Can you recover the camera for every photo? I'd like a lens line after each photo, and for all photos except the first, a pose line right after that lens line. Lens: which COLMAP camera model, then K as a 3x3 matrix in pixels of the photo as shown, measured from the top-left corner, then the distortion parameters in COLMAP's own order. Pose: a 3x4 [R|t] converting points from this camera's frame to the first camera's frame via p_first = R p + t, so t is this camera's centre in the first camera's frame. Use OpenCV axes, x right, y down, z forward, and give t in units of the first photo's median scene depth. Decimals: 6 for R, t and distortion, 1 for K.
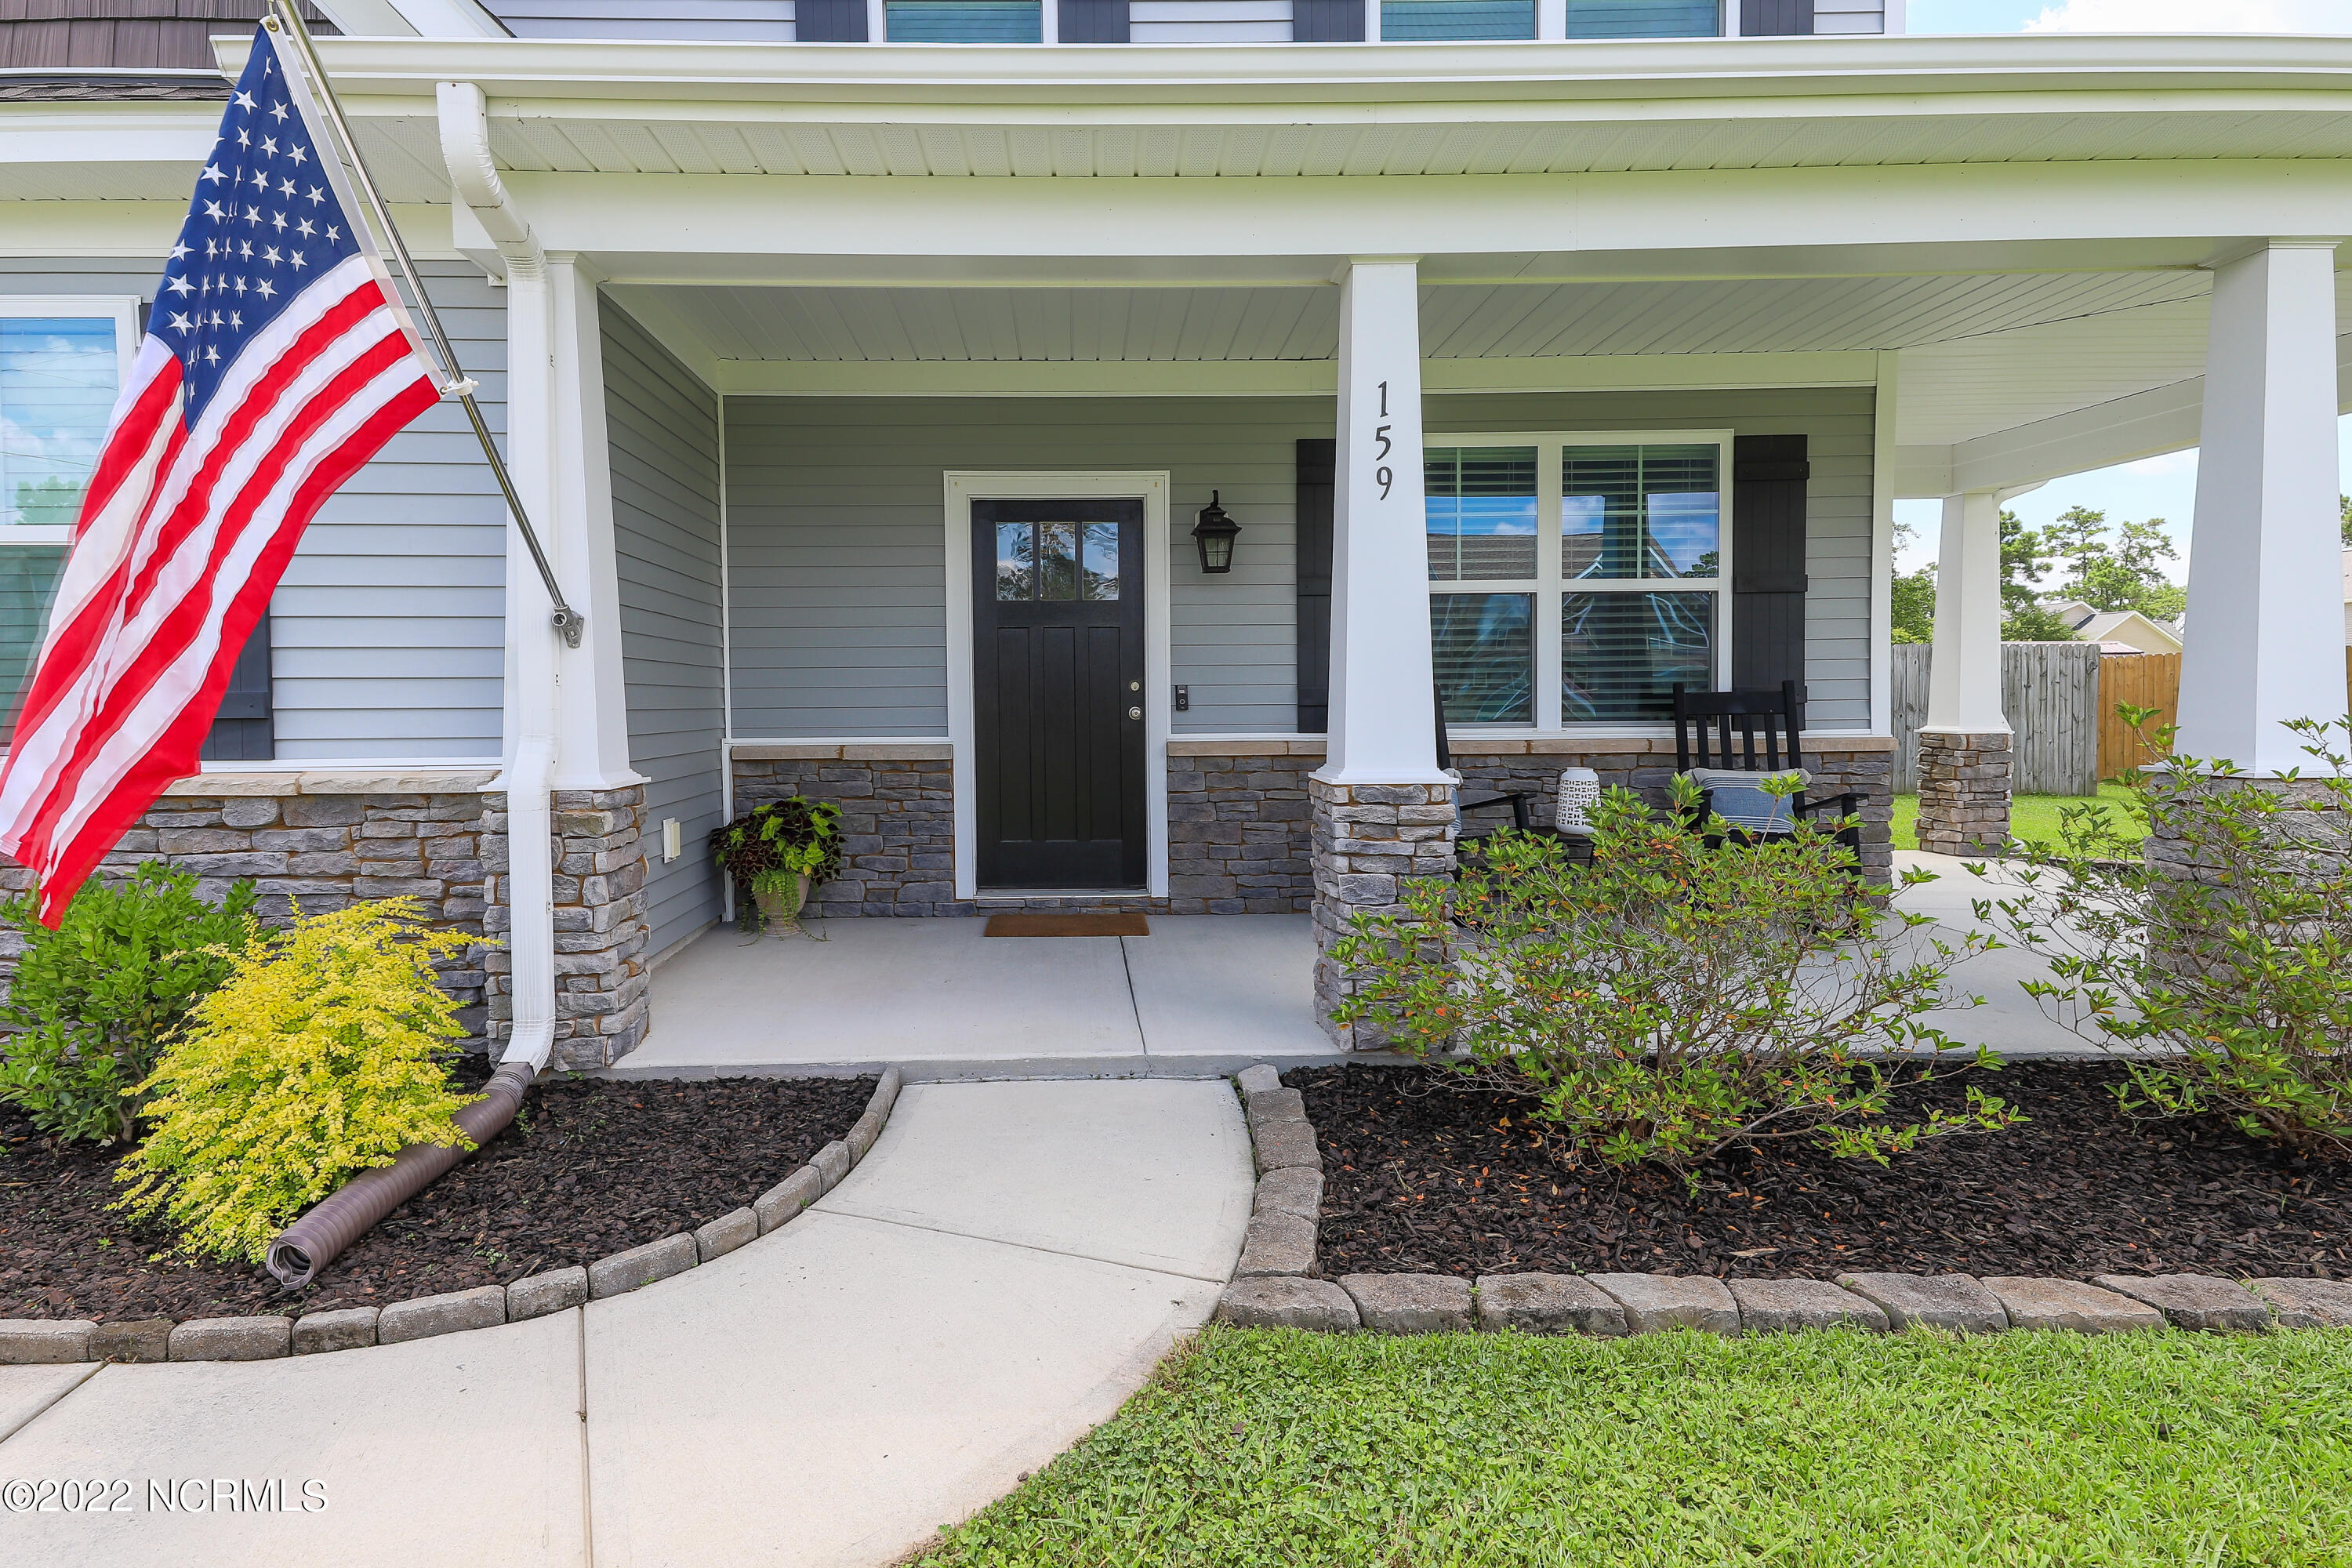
lens RADIAL K [[1232.6, 0, 1100.6], [0, 1232.6, 738.6], [0, 0, 1]] dist [0.067280, -0.004372]
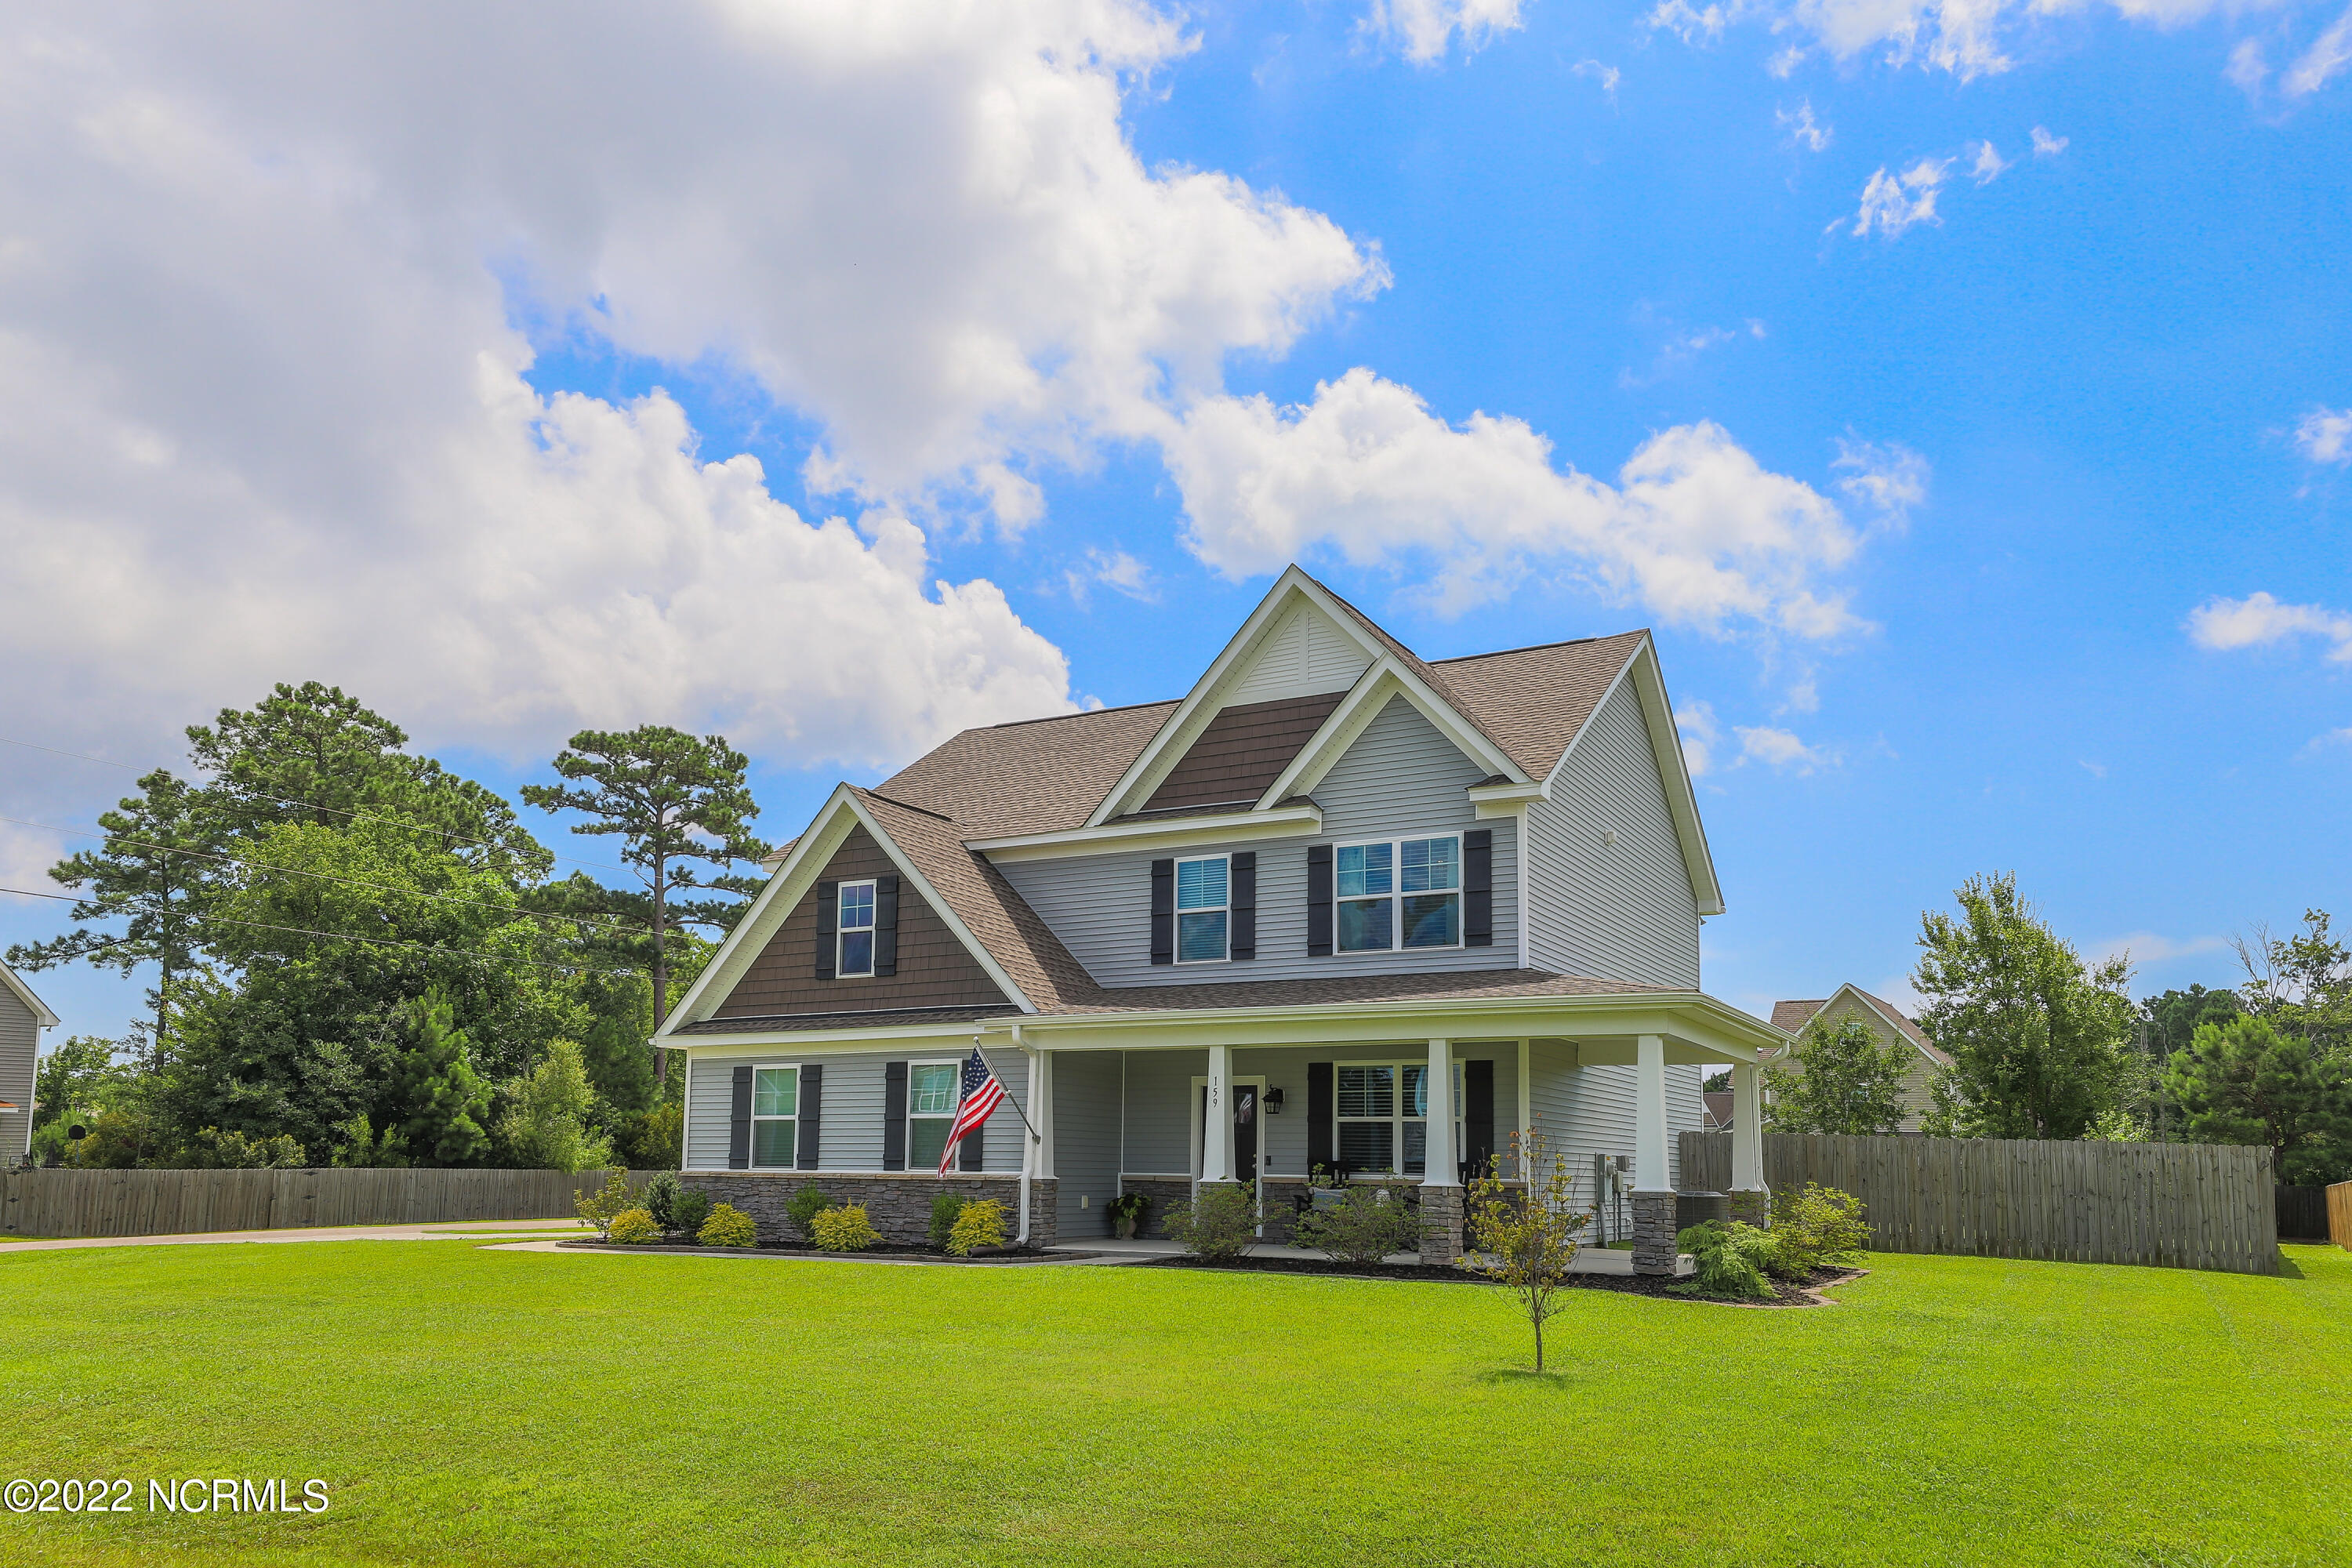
lens RADIAL K [[1657.6, 0, 1204.3], [0, 1657.6, 958.3], [0, 0, 1]] dist [0.005639, 0.036301]
pose [[0.863834, -0.046551, -0.501620, 2.684638], [-0.036193, 0.987414, -0.153960, 0.136995], [0.502474, 0.151151, 0.851277, -3.299609]]
